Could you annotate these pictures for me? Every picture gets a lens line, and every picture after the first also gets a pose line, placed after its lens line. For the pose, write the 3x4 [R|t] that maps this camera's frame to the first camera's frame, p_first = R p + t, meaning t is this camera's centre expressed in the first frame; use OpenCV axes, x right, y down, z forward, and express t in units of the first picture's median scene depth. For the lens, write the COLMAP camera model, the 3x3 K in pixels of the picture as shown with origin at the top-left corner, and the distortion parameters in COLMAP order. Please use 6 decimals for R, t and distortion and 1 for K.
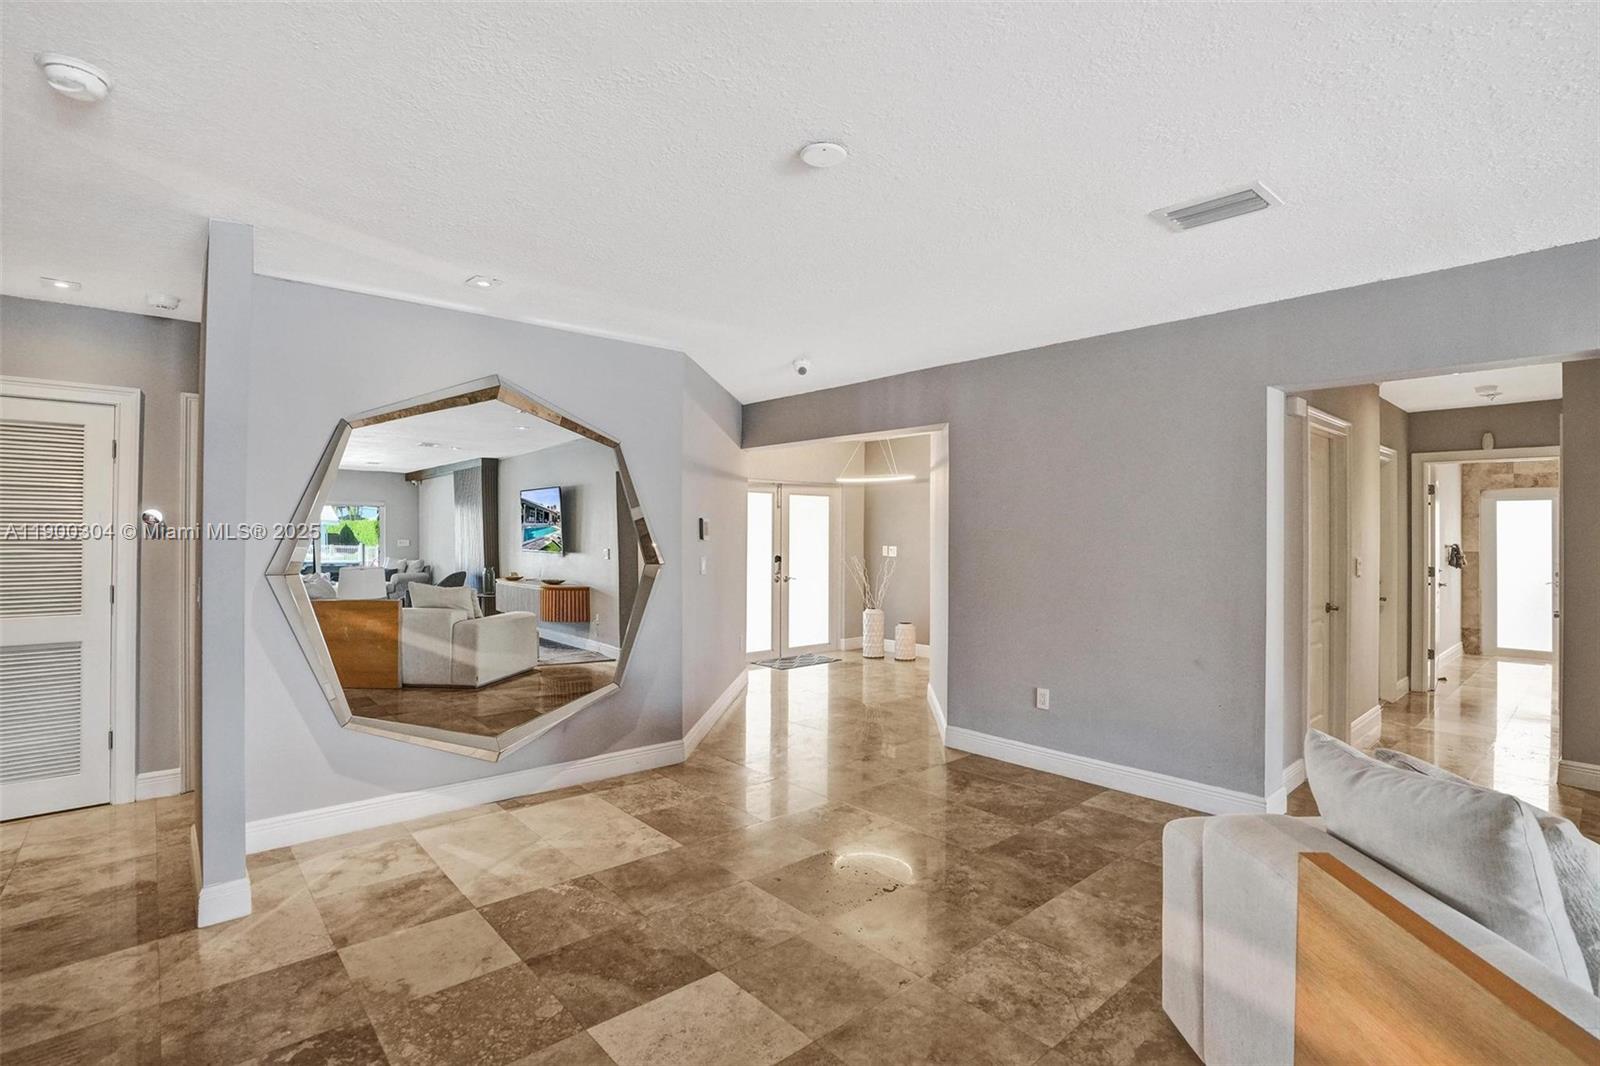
lens RADIAL K [[784.4, 0, 800.0], [0, 784.4, 533.0], [0, 0, 1]] dist [-0.072719, 0.030623]
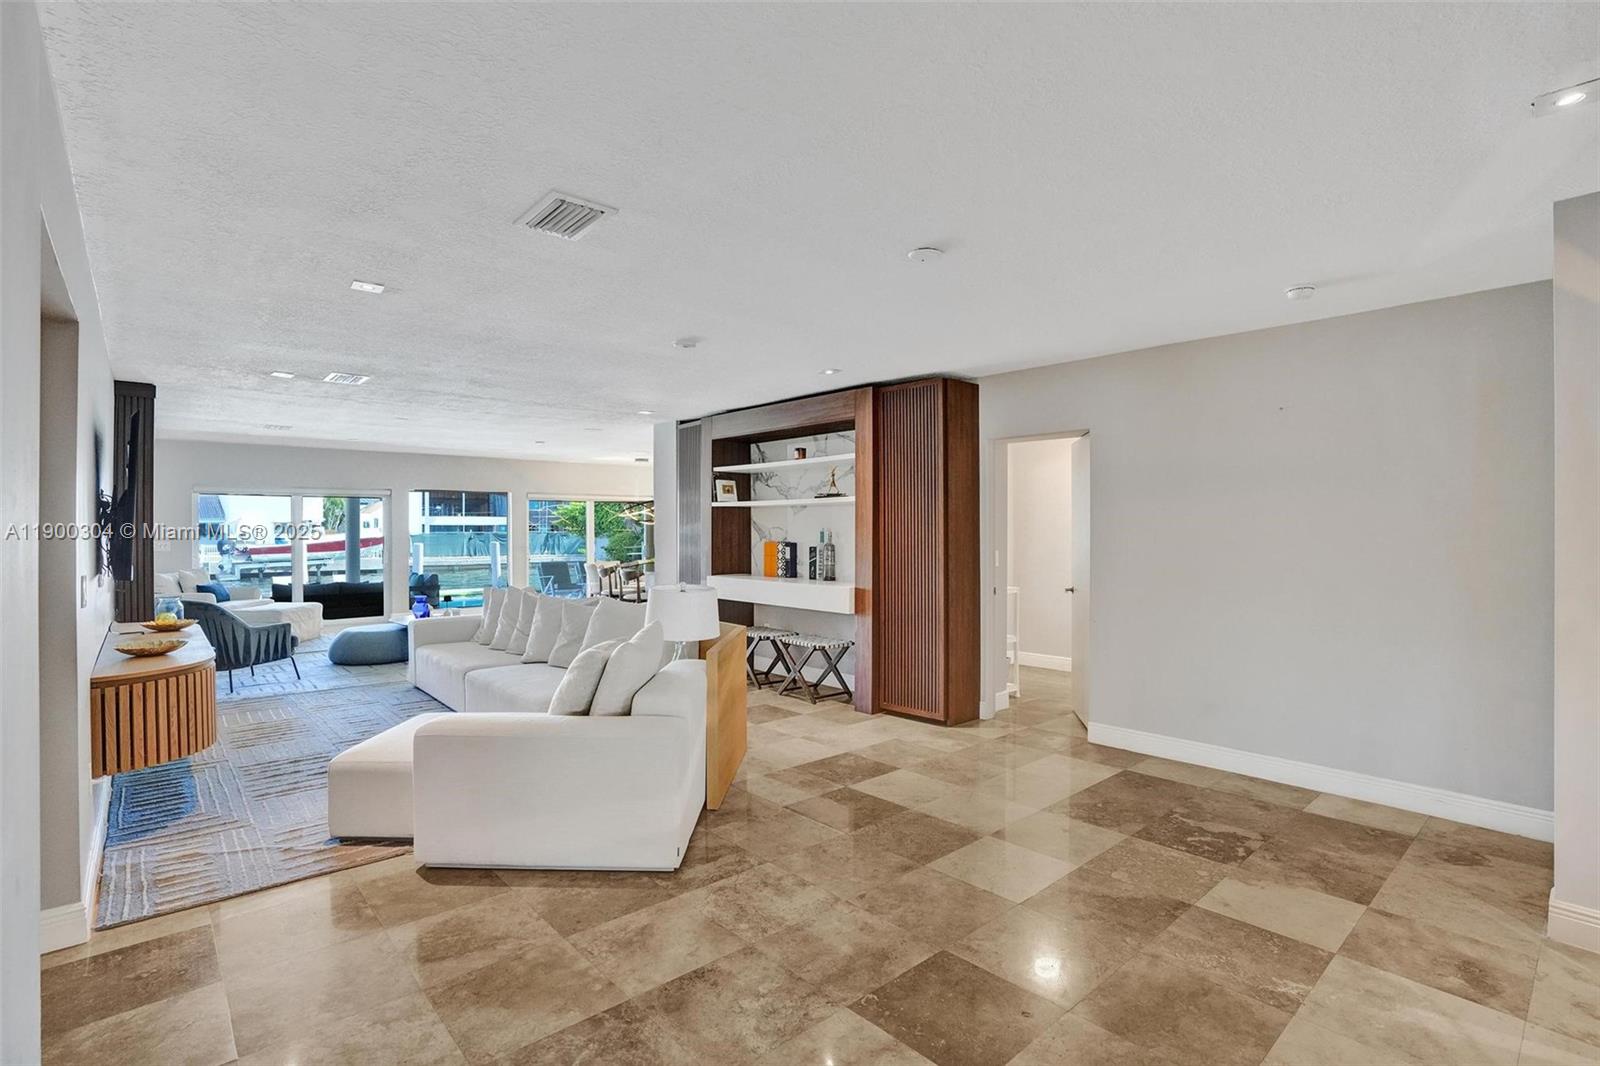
lens RADIAL K [[754.4, 0, 800.0], [0, 754.4, 533.0], [0, 0, 1]] dist [-0.000072, 0.000104]
pose [[-0.999980, -0.006286, -0.000847, 0.212802], [-0.006293, 0.999951, 0.007668, -0.002160], [0.000799, 0.007673, -0.999970, 1.957273]]
